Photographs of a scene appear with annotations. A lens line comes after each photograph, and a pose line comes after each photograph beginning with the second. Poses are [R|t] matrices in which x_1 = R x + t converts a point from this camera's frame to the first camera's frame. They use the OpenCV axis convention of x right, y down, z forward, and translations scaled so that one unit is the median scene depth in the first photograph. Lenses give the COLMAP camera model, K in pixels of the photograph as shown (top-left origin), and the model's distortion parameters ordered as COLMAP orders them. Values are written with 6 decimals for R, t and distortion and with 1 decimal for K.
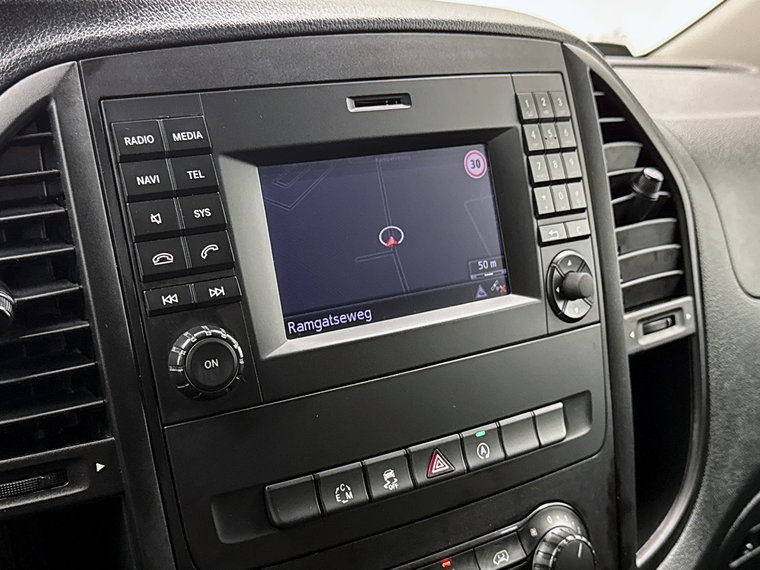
lens RADIAL K [[1015.1, 0, 380.0], [0, 1015.1, 285.0], [0, 0, 1]] dist [0.144977, -0.081793]
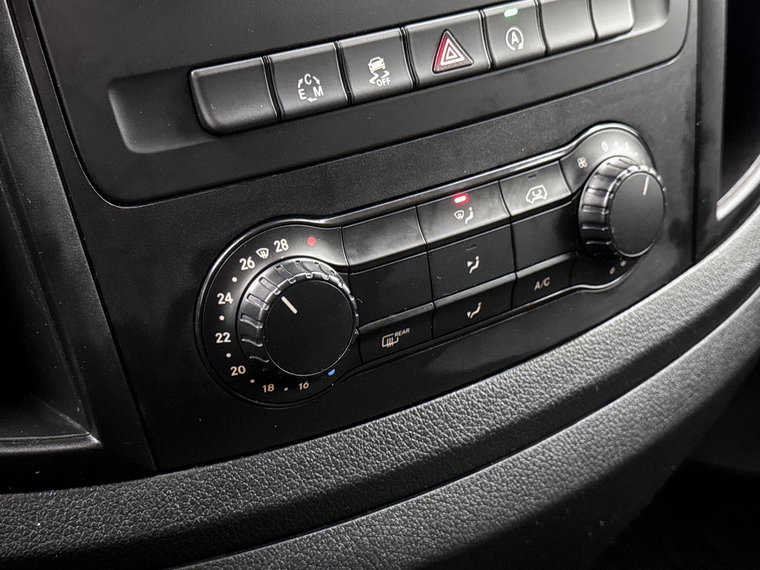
lens RADIAL K [[1161.9, 0, 380.0], [0, 1161.9, 285.0], [0, 0, 1]] dist [0.105912, 0.005719]
pose [[0.999825, -0.018630, -0.001870, 0.009156], [0.018574, 0.974248, 0.224711, 0.145626], [-0.002365, -0.224707, 0.974424, 0.198641]]
